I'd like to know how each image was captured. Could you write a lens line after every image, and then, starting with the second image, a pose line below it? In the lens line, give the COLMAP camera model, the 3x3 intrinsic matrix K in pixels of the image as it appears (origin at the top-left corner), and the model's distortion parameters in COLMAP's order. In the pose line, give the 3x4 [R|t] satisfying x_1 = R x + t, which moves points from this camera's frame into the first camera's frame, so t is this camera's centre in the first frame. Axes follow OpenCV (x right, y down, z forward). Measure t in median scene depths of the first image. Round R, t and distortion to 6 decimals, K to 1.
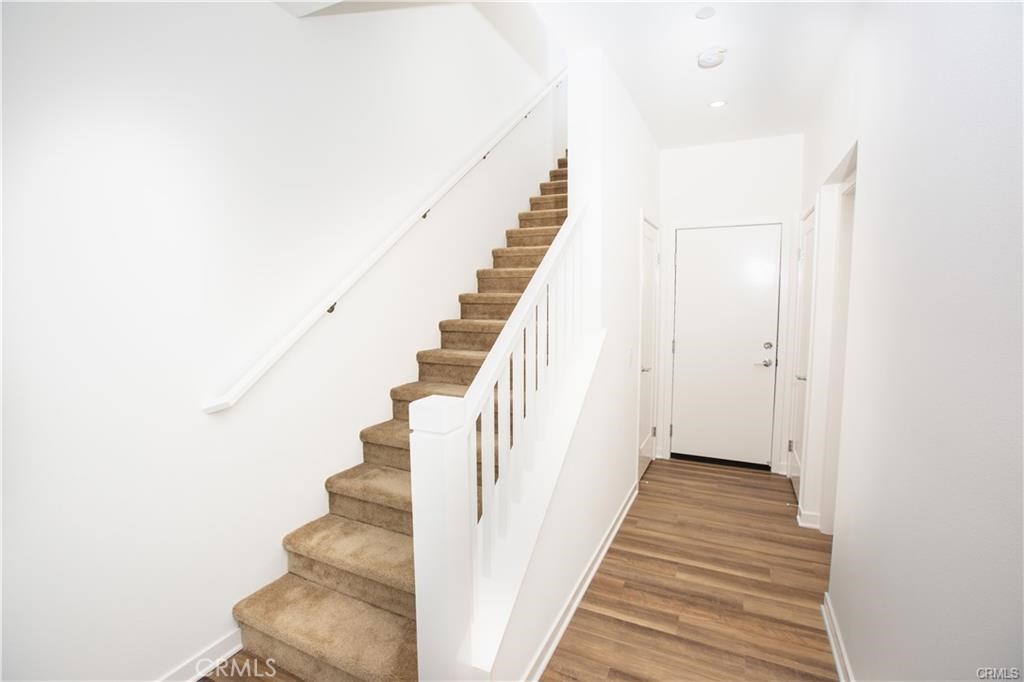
lens RADIAL K [[473.7, 0, 506.0], [0, 473.7, 345.1], [0, 0, 1]] dist [-0.023145, 0.002257]
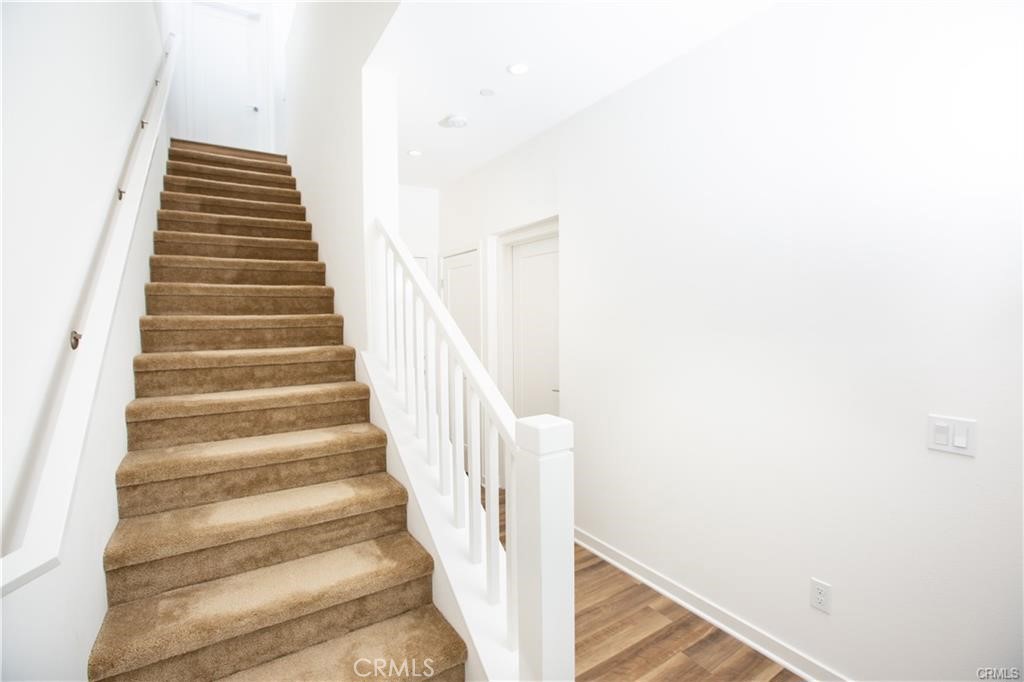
lens RADIAL K [[473.7, 0, 505.1], [0, 473.7, 338.7], [0, 0, 1]] dist [-0.023145, 0.002257]
pose [[0.531332, -0.043975, 0.846021, -0.432245], [0.102675, 0.994633, -0.012784, -0.016155], [-0.840918, 0.093658, 0.532996, 0.226289]]
